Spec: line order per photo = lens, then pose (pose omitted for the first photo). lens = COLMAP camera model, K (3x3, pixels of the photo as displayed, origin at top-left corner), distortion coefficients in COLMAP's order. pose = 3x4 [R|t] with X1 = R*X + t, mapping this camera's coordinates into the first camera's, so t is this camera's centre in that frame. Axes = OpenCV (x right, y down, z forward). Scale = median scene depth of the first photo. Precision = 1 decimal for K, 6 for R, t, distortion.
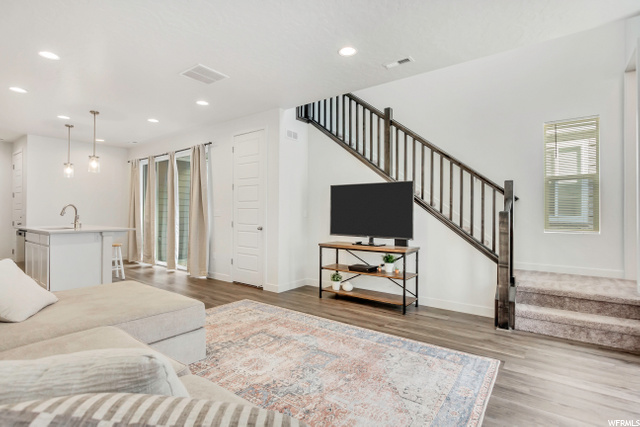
lens RADIAL K [[318.6, 0, 318.6], [0, 318.6, 213.5], [0, 0, 1]] dist [-0.011740, -0.000023]
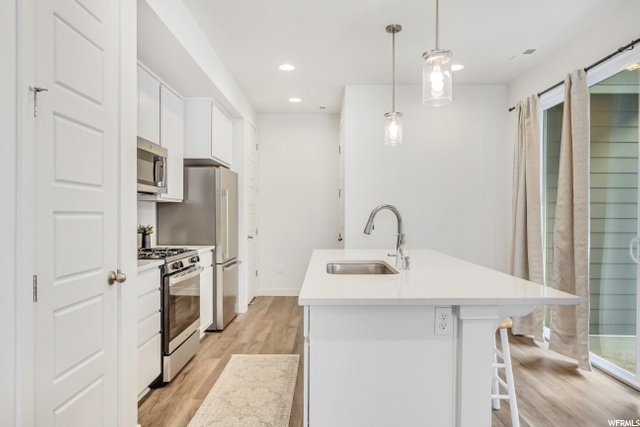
lens RADIAL K [[412.7, 0, 320.0], [0, 412.7, 213.5], [0, 0, 1]] dist [-0.001655, -0.000855]
pose [[0.598661, -0.007210, -0.800970, -0.570244], [0.000693, 0.999964, -0.008483, -0.019265], [0.801002, 0.004523, 0.598645, 0.839682]]
